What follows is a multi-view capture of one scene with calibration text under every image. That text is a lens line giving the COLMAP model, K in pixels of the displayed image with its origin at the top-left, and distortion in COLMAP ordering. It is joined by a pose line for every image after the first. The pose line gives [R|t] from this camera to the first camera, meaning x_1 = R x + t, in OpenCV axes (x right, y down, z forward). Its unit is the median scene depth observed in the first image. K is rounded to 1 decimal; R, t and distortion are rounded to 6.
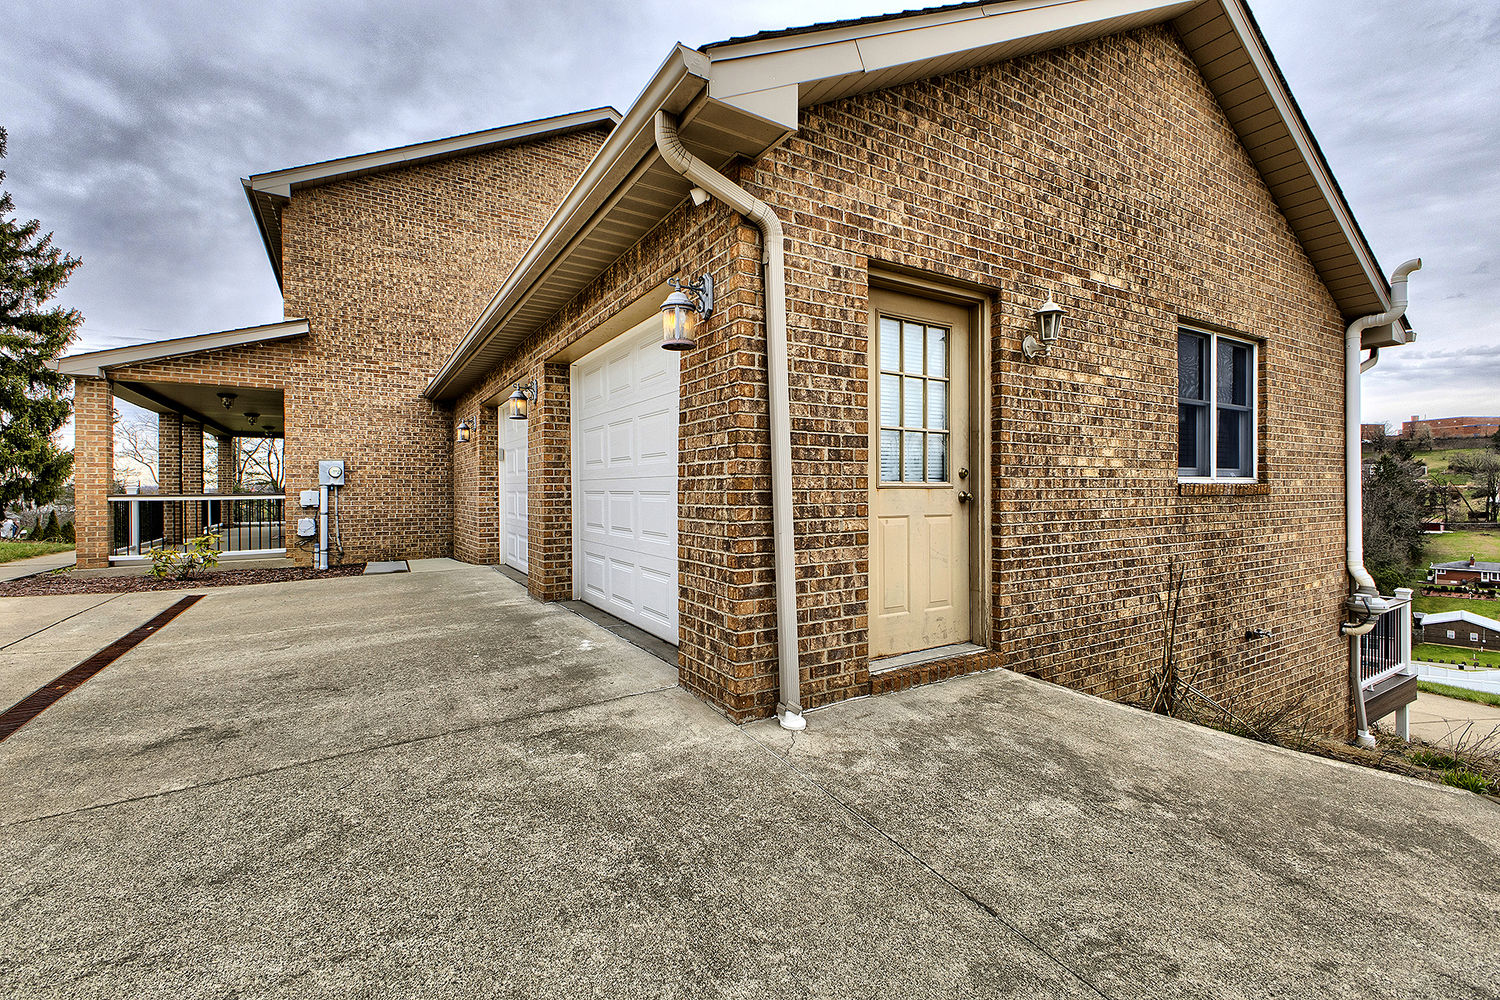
lens RADIAL K [[643.6, 0, 748.7], [0, 643.6, 495.0], [0, 0, 1]] dist [0.014058, -0.004875]
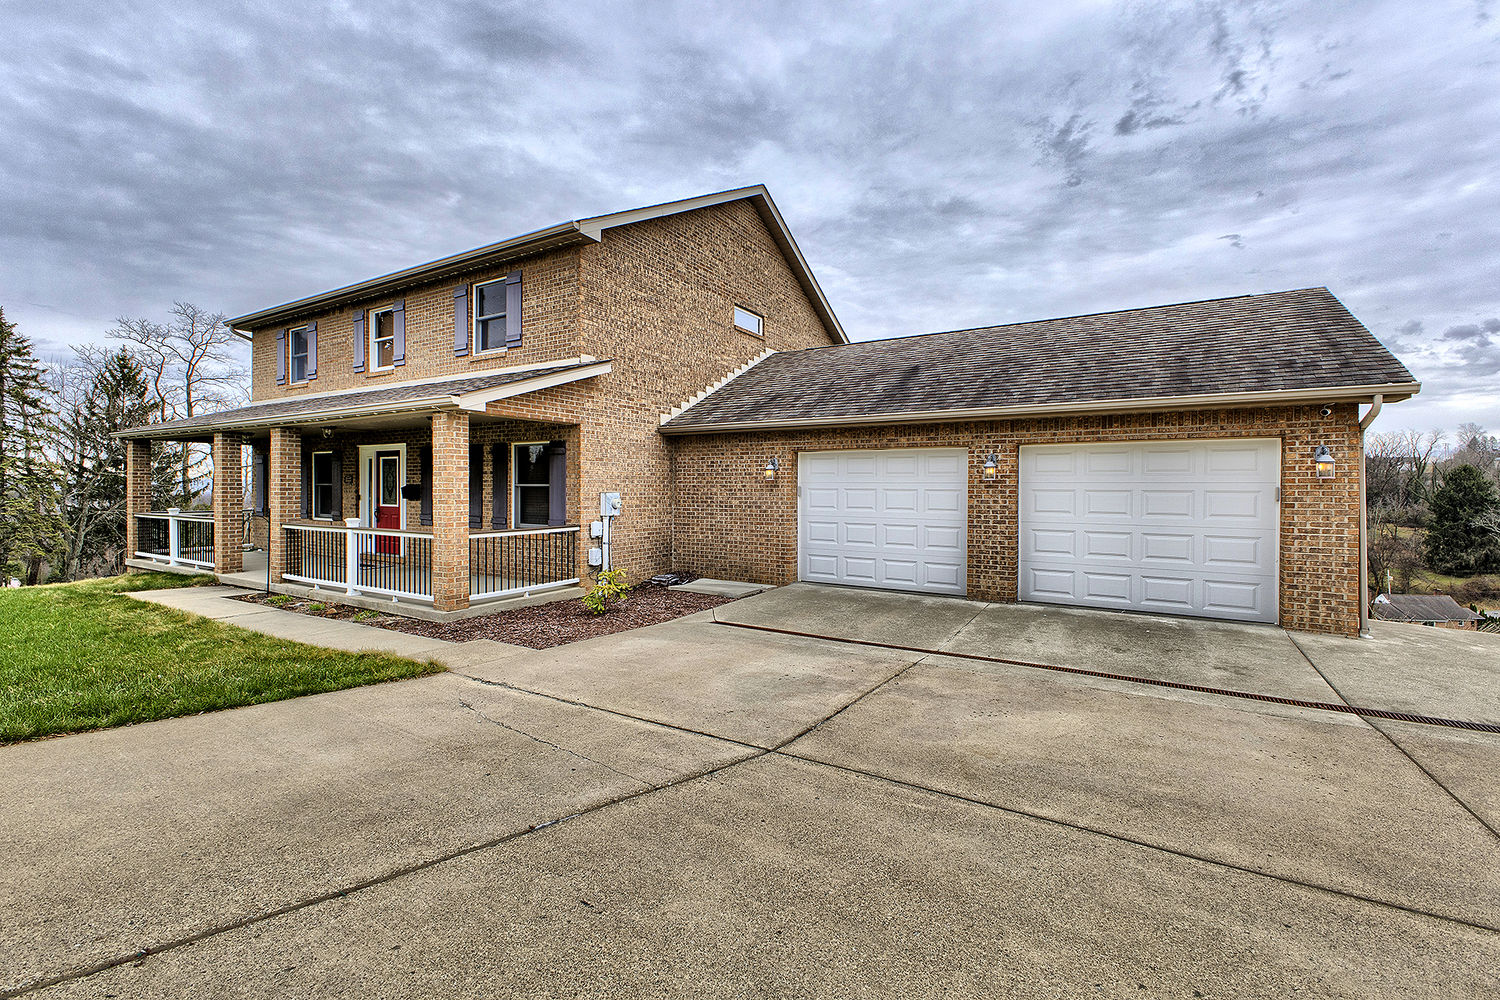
lens RADIAL K [[643.6, 0, 752.8], [0, 643.6, 494.0], [0, 0, 1]] dist [0.014058, -0.004875]
pose [[0.889419, 0.001284, 0.457091, -0.922235], [-0.002806, 0.999993, 0.002651, -0.054603], [-0.457084, -0.003640, 0.889416, -0.035954]]
